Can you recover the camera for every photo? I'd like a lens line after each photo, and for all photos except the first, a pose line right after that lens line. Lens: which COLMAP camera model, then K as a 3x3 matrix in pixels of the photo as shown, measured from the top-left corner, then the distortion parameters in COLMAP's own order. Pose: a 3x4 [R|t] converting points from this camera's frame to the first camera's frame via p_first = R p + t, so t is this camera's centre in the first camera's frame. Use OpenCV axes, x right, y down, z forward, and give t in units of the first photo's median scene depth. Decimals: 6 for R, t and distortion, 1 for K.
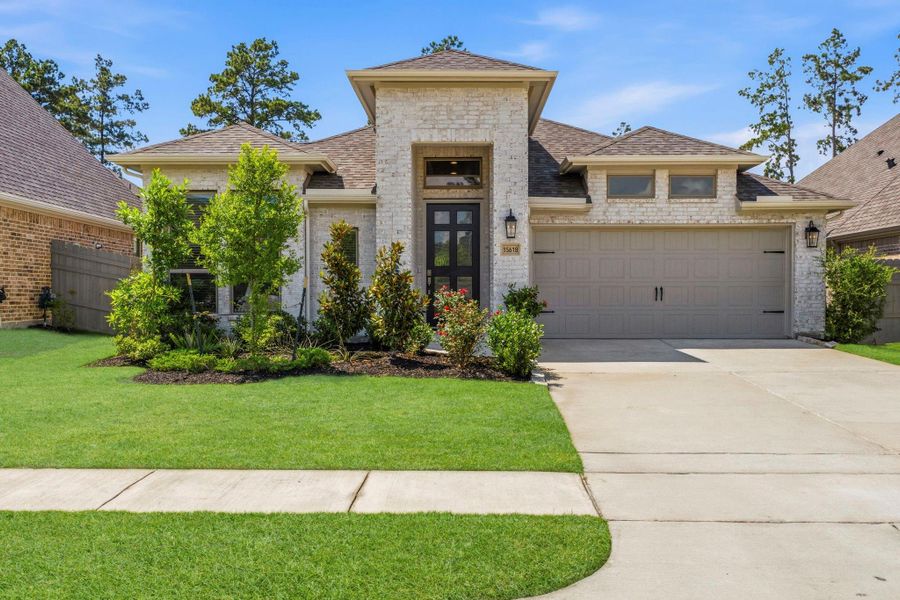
lens RADIAL K [[857.5, 0, 447.5], [0, 857.5, 318.4], [0, 0, 1]] dist [0.003355, -0.002481]
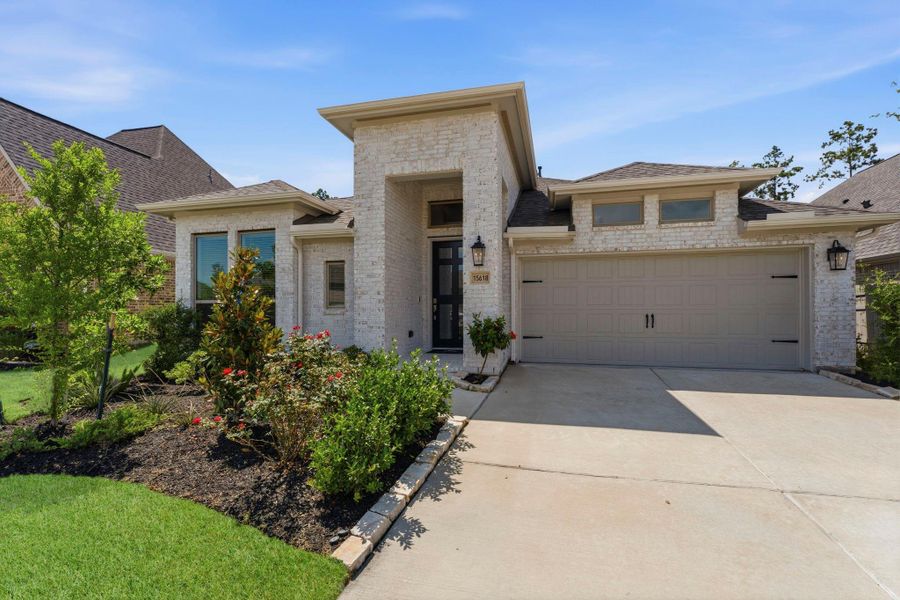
lens RADIAL K [[399.3, 0, 450.1], [0, 399.3, 306.9], [0, 0, 1]] dist [-0.001912, -0.000098]
pose [[0.970945, -0.002280, -0.239291, 0.135371], [-0.004649, 0.999586, -0.028387, -0.031416], [0.239256, 0.028675, 0.970533, 0.505723]]
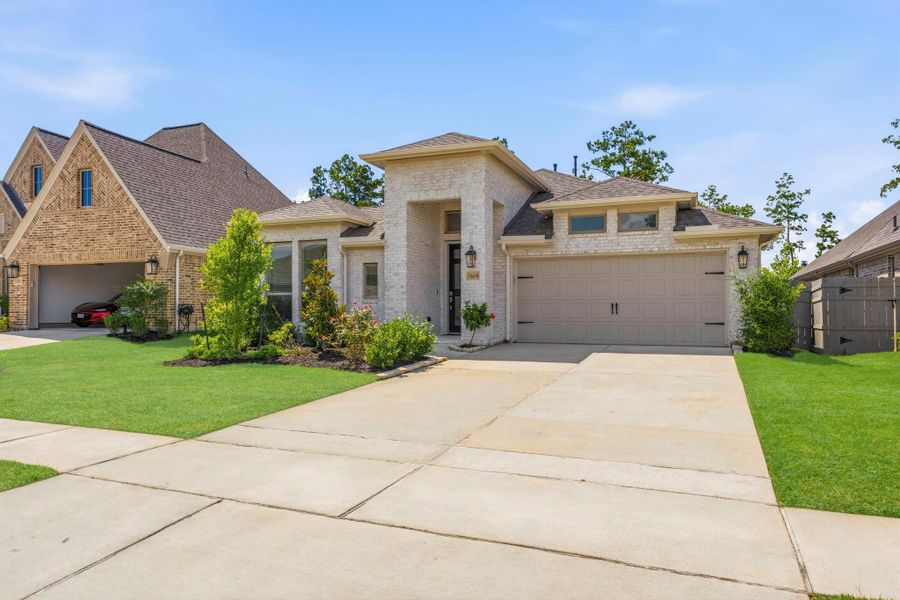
lens RADIAL K [[591.2, 0, 452.3], [0, 591.2, 316.3], [0, 0, 1]] dist [0.000402, -0.000078]
pose [[0.931561, 0.003542, -0.363567, 0.347719], [-0.010134, 0.999817, -0.016226, -0.001096], [0.363443, 0.018800, 0.931427, 0.112961]]
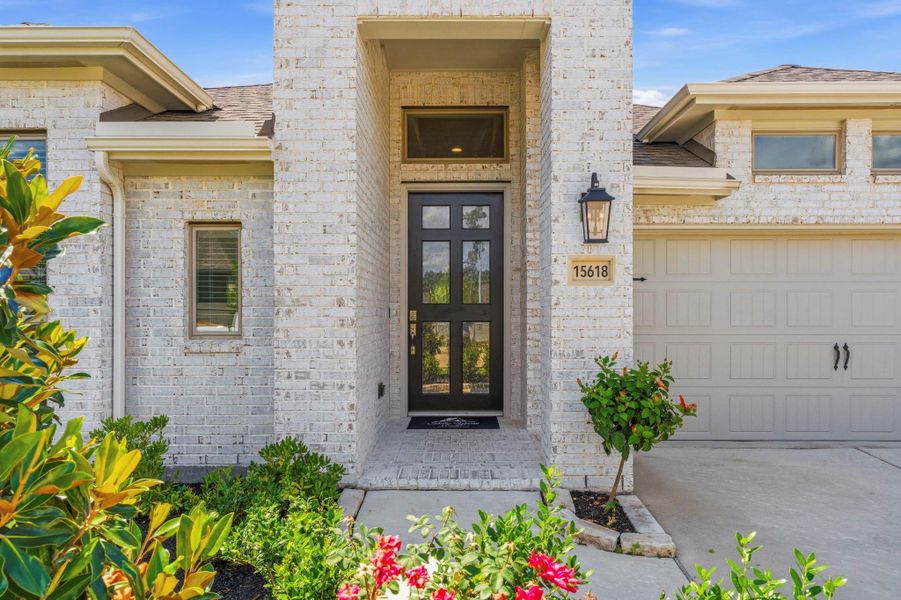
lens RADIAL K [[591.9, 0, 452.8], [0, 591.9, 316.3], [0, 0, 1]] dist [0.000402, -0.000078]
pose [[0.999999, 0.000452, 0.001170, 0.004383], [-0.000428, 0.999793, -0.020331, -0.047310], [-0.001178, 0.020331, 0.999793, 0.646580]]
